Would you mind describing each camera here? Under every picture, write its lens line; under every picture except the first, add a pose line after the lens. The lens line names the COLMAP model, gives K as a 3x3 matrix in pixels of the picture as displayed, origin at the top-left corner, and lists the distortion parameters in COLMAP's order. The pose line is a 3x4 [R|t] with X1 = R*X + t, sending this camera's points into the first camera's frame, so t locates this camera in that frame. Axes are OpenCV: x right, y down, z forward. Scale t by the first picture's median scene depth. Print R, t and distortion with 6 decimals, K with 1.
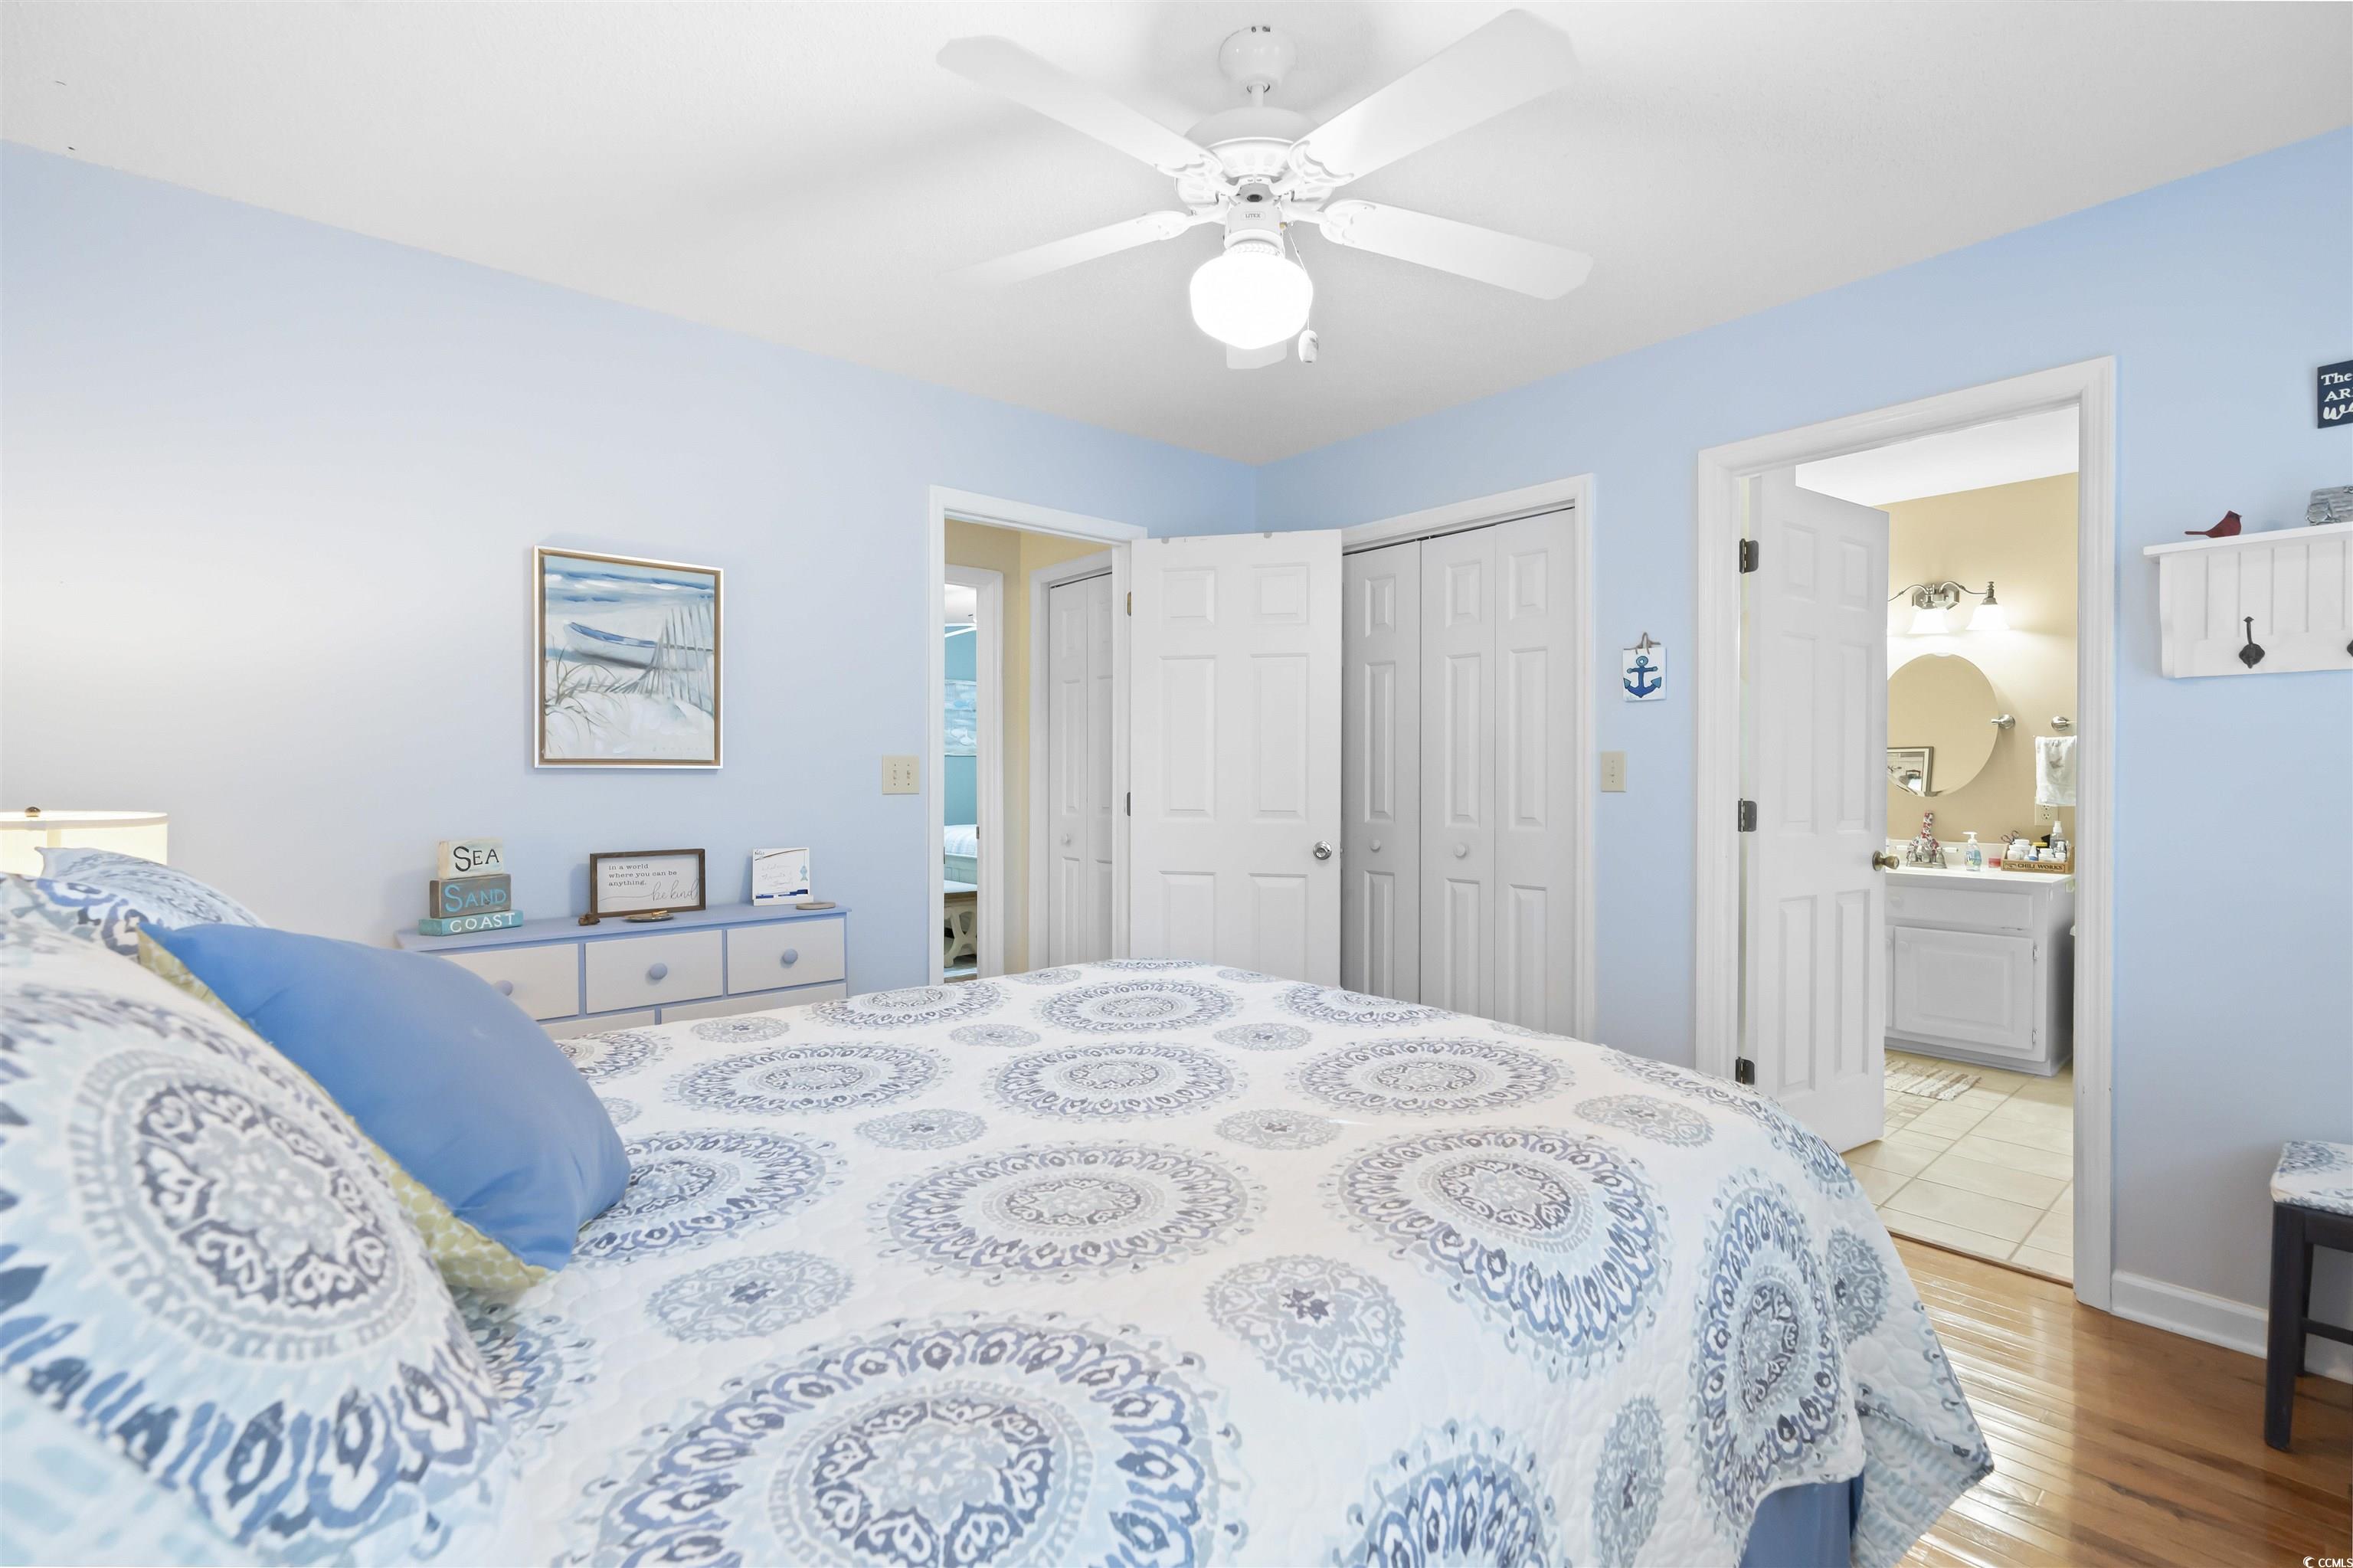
lens RADIAL K [[1068.4, 0, 1172.0], [0, 1068.4, 783.6], [0, 0, 1]] dist [-0.010807, 0.000992]
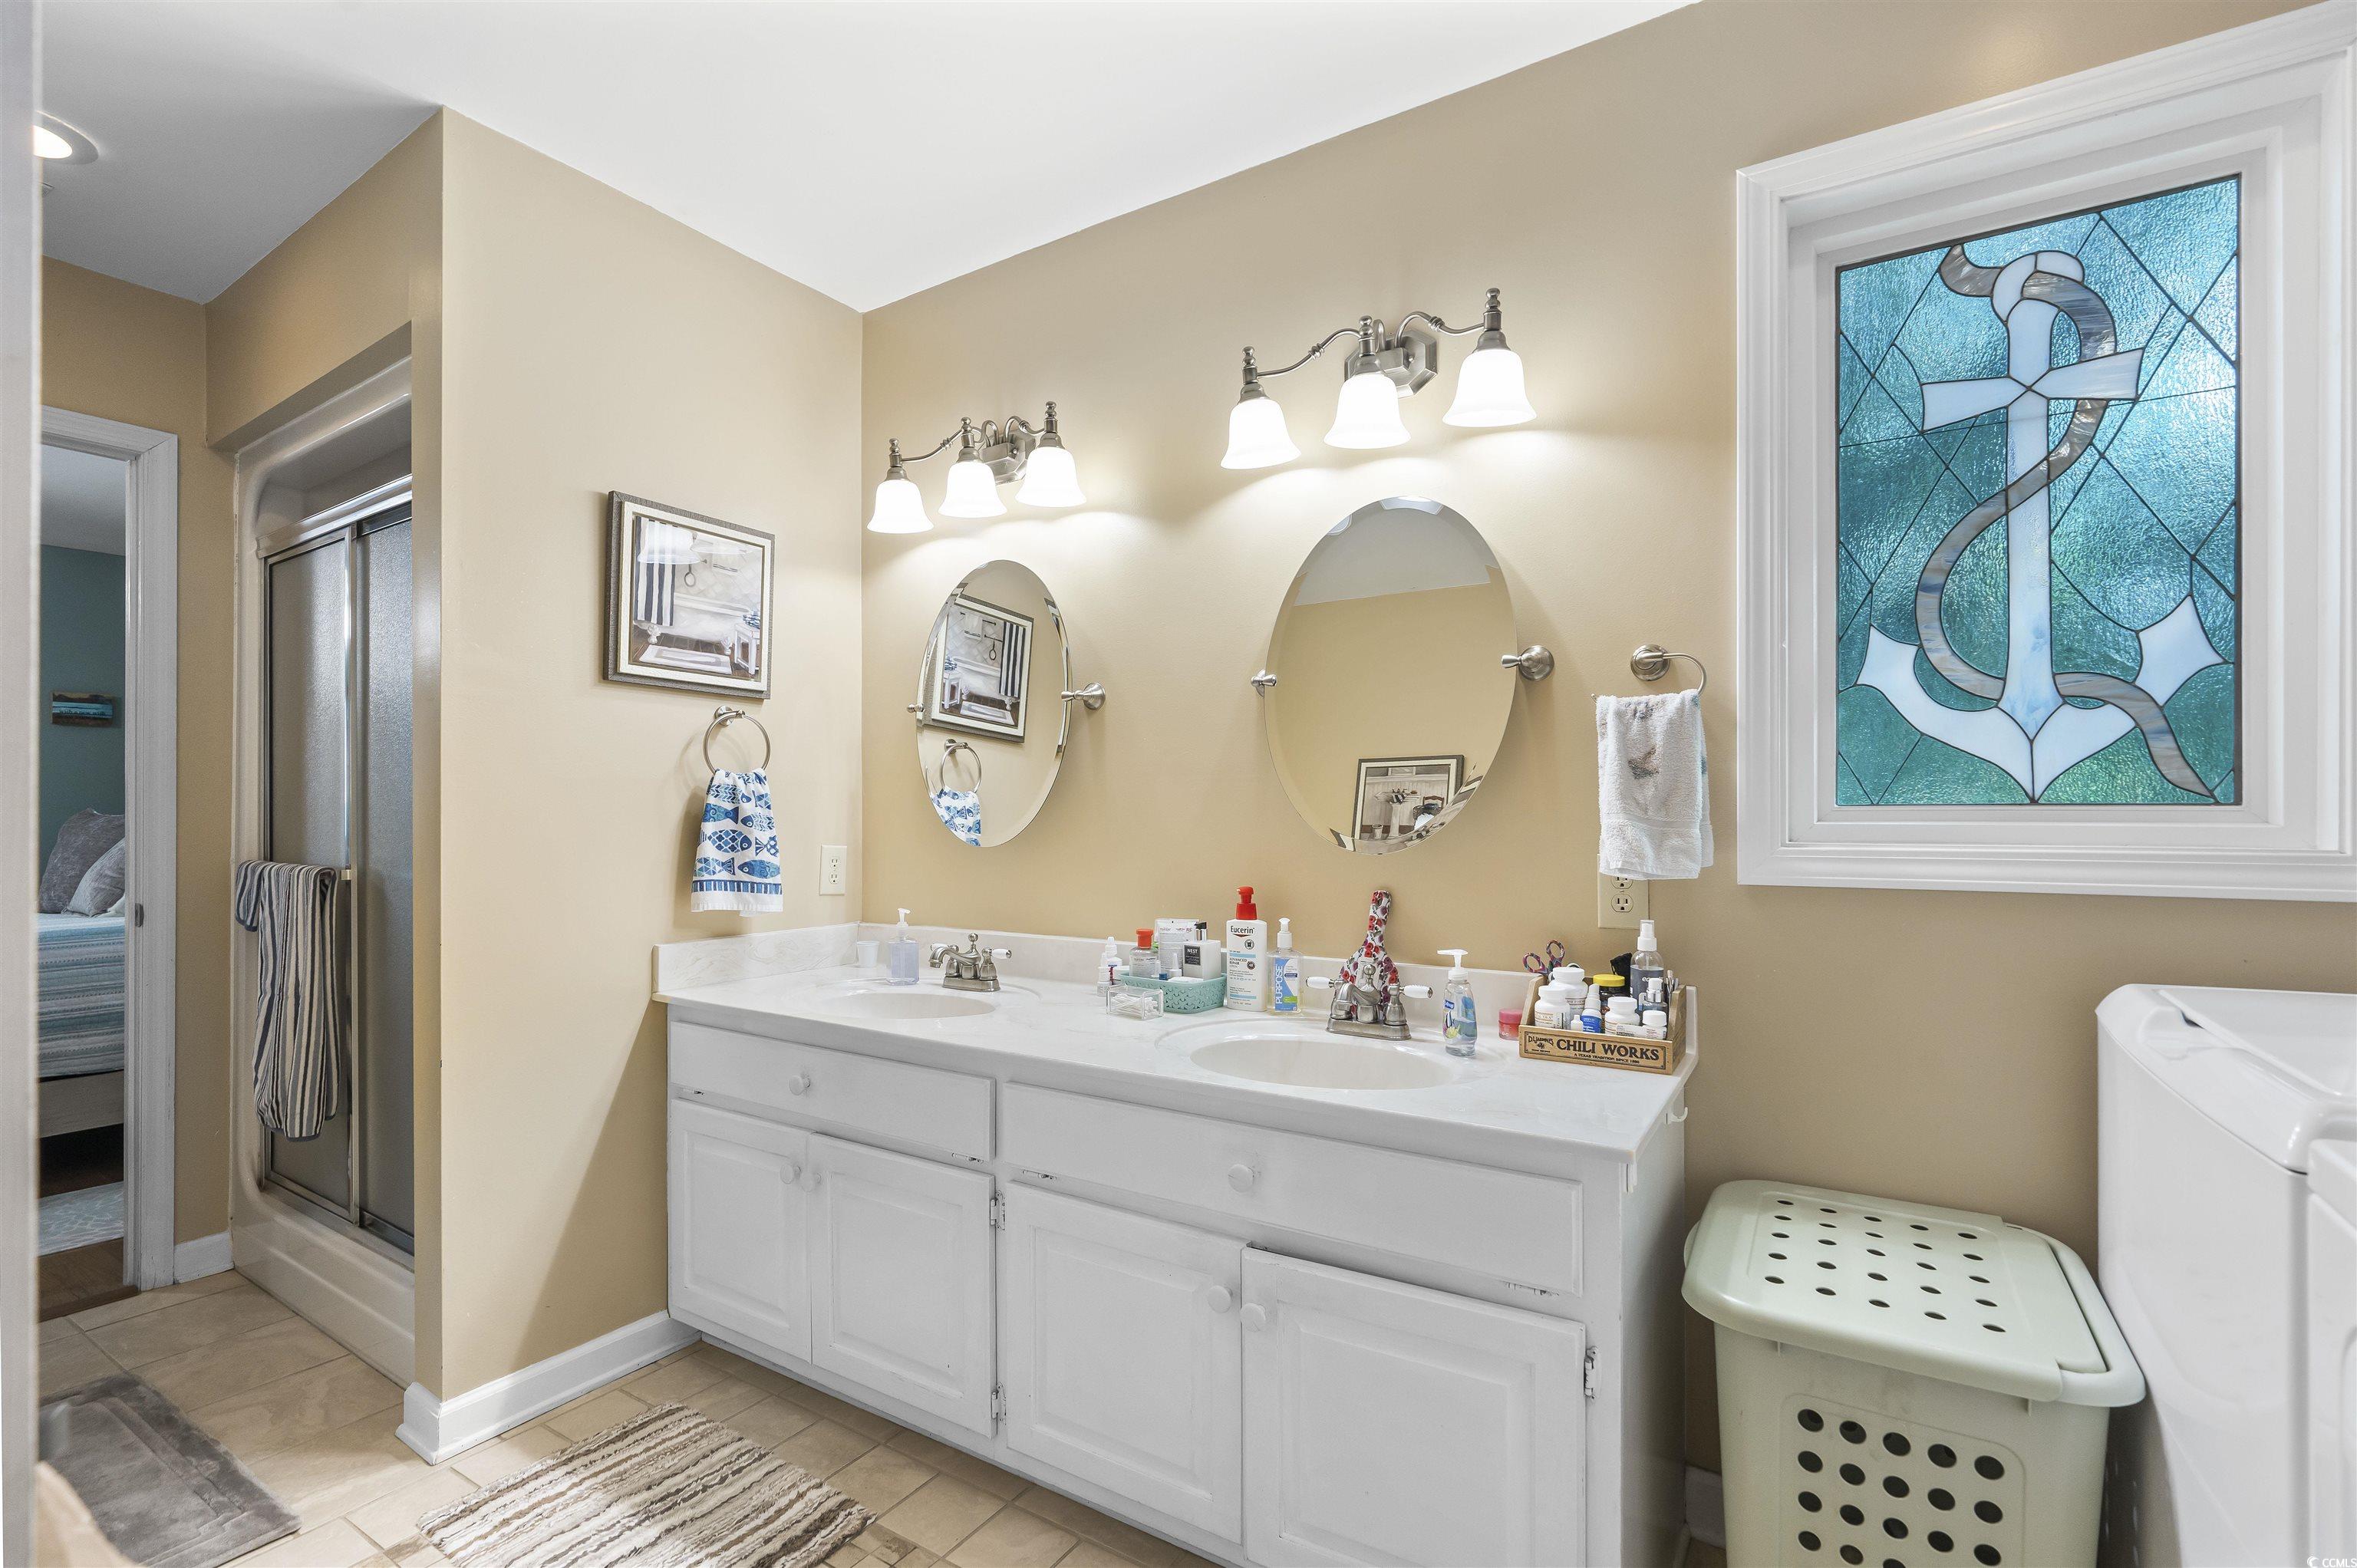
lens RADIAL K [[1070.1, 0, 1192.8], [0, 1070.1, 808.5], [0, 0, 1]] dist [-0.010807, 0.000992]
pose [[0.956481, -0.002064, 0.291788, 0.151846], [0.005412, 0.999928, -0.010668, -0.000204], [-0.291745, 0.011783, 0.956424, 0.182256]]
